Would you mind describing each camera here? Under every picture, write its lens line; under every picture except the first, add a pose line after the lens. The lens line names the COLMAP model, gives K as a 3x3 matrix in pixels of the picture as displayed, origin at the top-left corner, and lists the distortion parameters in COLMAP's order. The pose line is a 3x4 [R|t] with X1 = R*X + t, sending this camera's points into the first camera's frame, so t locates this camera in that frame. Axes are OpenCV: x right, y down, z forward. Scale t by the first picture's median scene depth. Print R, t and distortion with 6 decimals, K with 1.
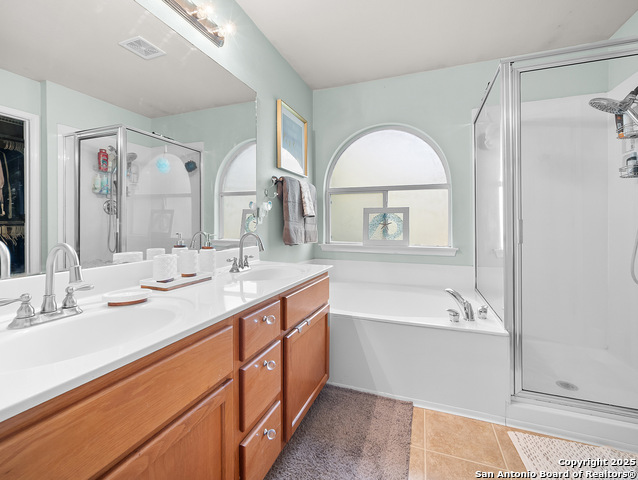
lens RADIAL K [[289.0, 0, 324.1], [0, 289.0, 224.1], [0, 0, 1]] dist [-0.009872, 0.002146]
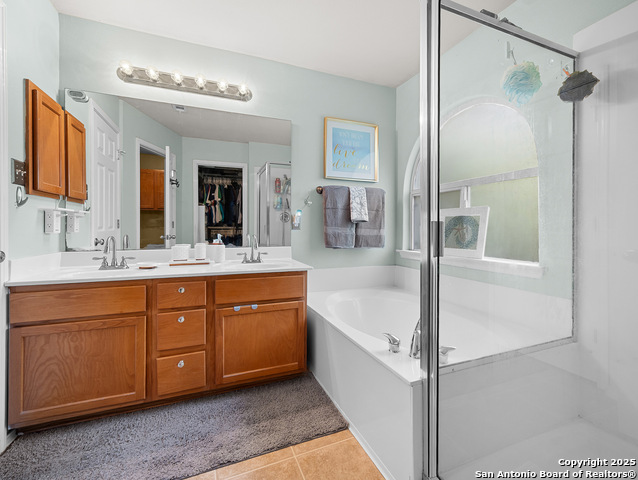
lens RADIAL K [[289.0, 0, 323.8], [0, 289.0, 233.0], [0, 0, 1]] dist [-0.009872, 0.002146]
pose [[0.677427, 0.012164, -0.735490, 0.933512], [-0.003476, 0.999905, 0.013336, 0.002229], [0.735582, -0.006478, 0.677405, 0.335604]]
